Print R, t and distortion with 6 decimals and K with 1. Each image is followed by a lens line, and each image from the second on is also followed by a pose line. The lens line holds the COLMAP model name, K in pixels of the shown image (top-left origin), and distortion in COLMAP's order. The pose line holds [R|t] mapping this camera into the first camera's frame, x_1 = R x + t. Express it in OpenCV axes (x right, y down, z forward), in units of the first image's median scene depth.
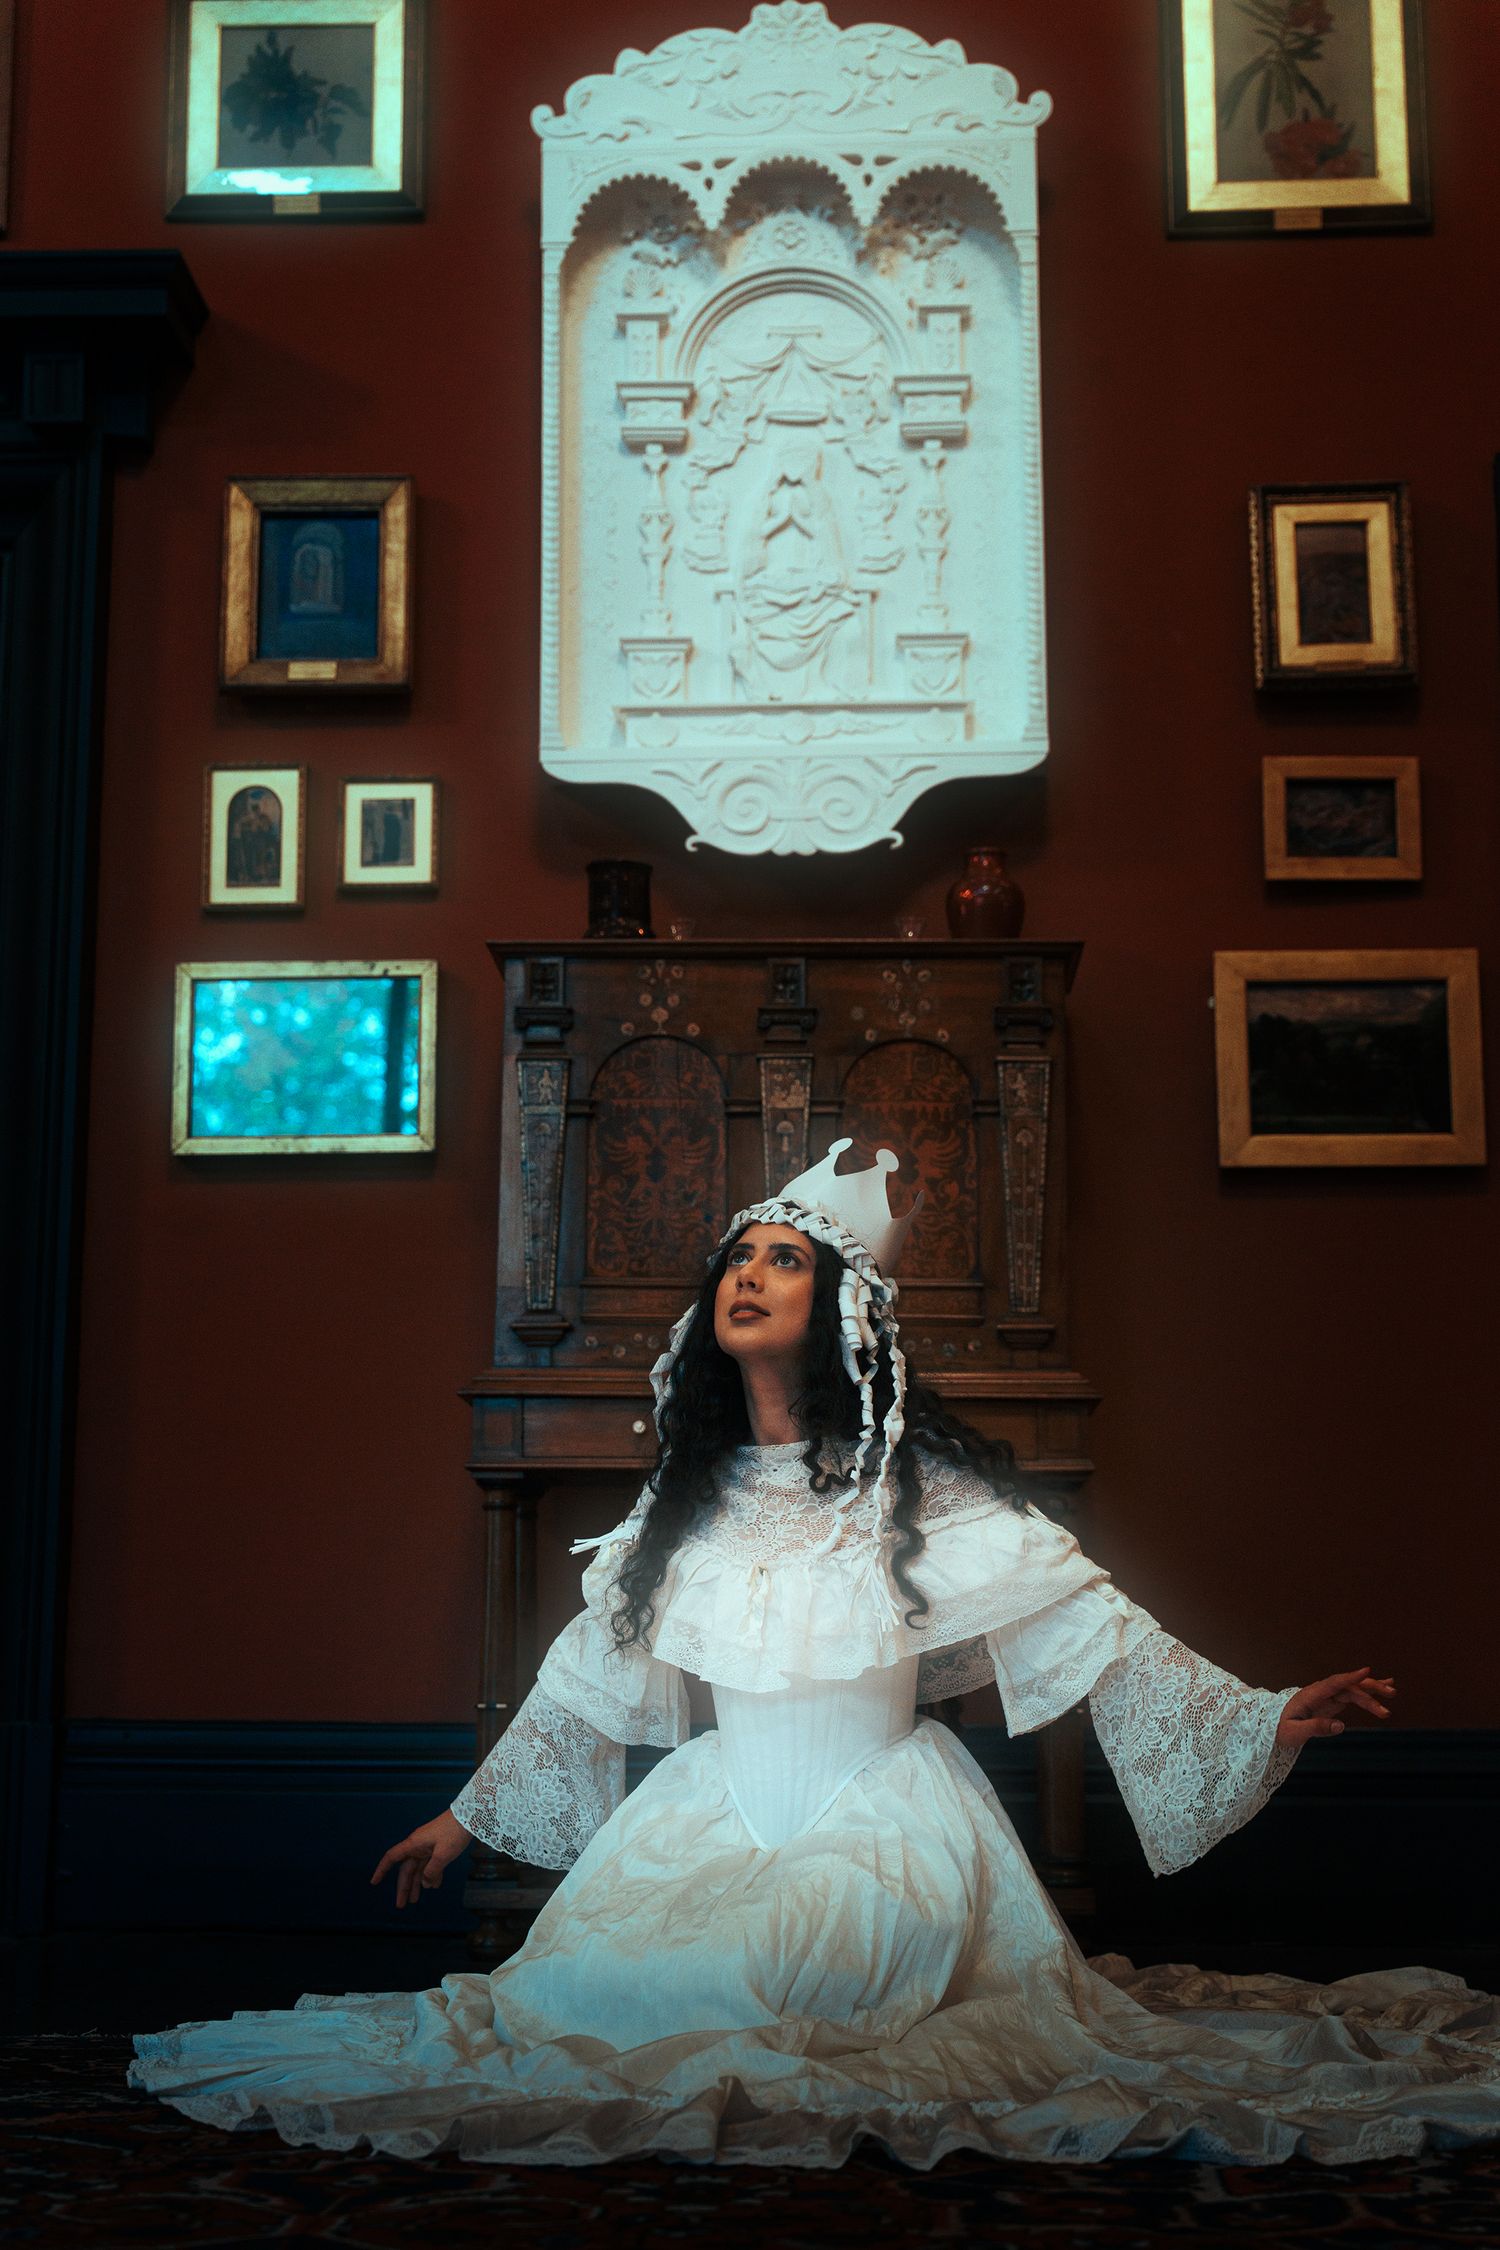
lens RADIAL K [[2992.9, 0, 758.9], [0, 2992.9, 1122.0], [0, 0, 1]] dist [0.029044, 0.000000]
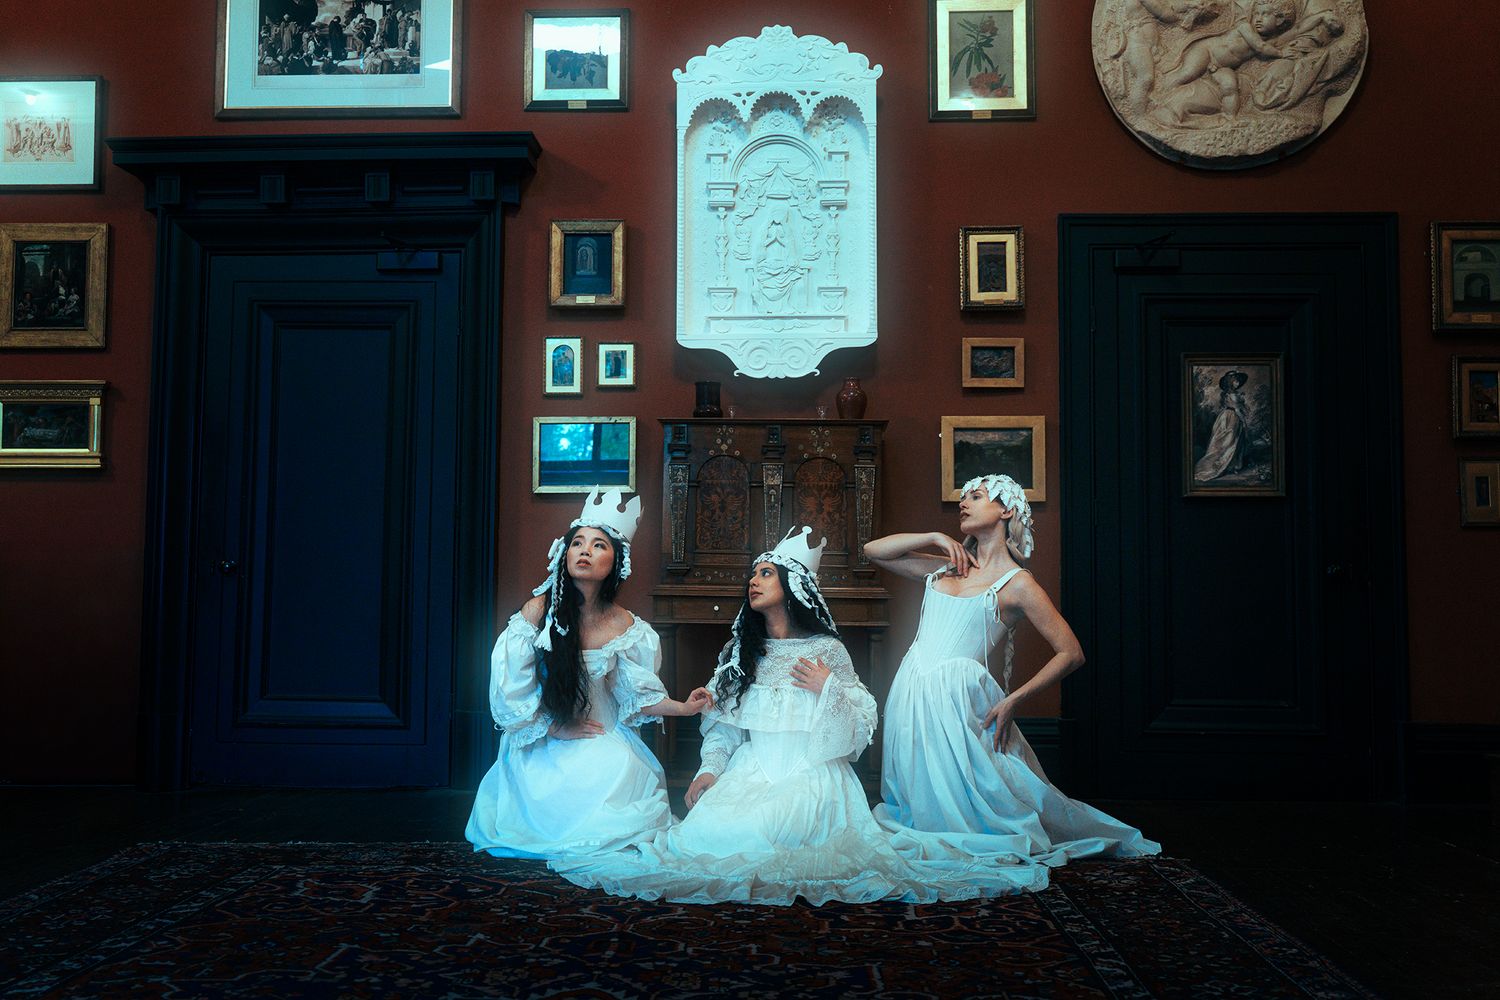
lens RADIAL K [[1398.0, 0, 746.4], [0, 1398.0, 503.9], [0, 0, 1]] dist [-0.002069, 0.000000]
pose [[0.999964, 0.005643, -0.006395, -0.005561], [-0.004954, 0.994664, 0.103051, -0.101802], [0.006942, -0.103016, 0.994655, -0.185303]]
